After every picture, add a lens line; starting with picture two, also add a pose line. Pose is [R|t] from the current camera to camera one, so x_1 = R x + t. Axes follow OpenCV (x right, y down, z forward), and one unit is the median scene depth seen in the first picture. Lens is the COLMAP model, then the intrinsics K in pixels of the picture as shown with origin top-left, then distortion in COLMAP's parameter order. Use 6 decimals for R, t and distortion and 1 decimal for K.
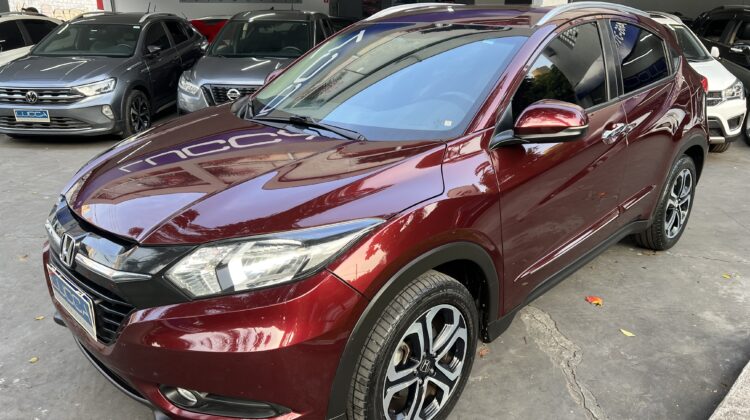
lens RADIAL K [[570.4, 0, 373.0], [0, 570.4, 206.4], [0, 0, 1]] dist [0.025160, -0.019085]
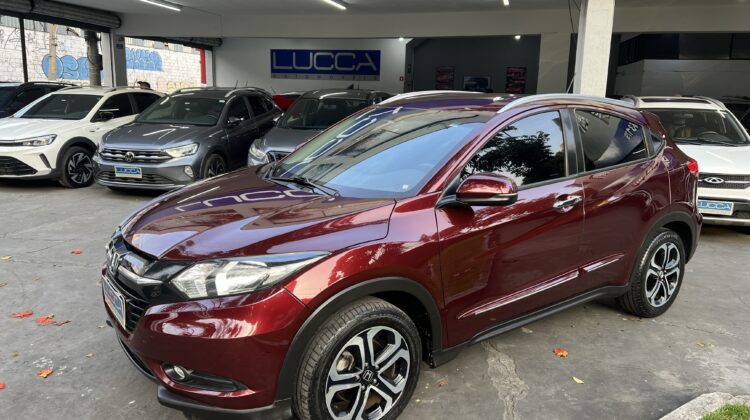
lens RADIAL K [[570.4, 0, 372.2], [0, 570.4, 216.8], [0, 0, 1]] dist [0.025160, -0.019085]
pose [[0.988011, 0.051845, -0.145417, 0.079889], [-0.066865, 0.992700, -0.100381, 0.018662], [0.139151, 0.108901, 0.984265, -0.084135]]
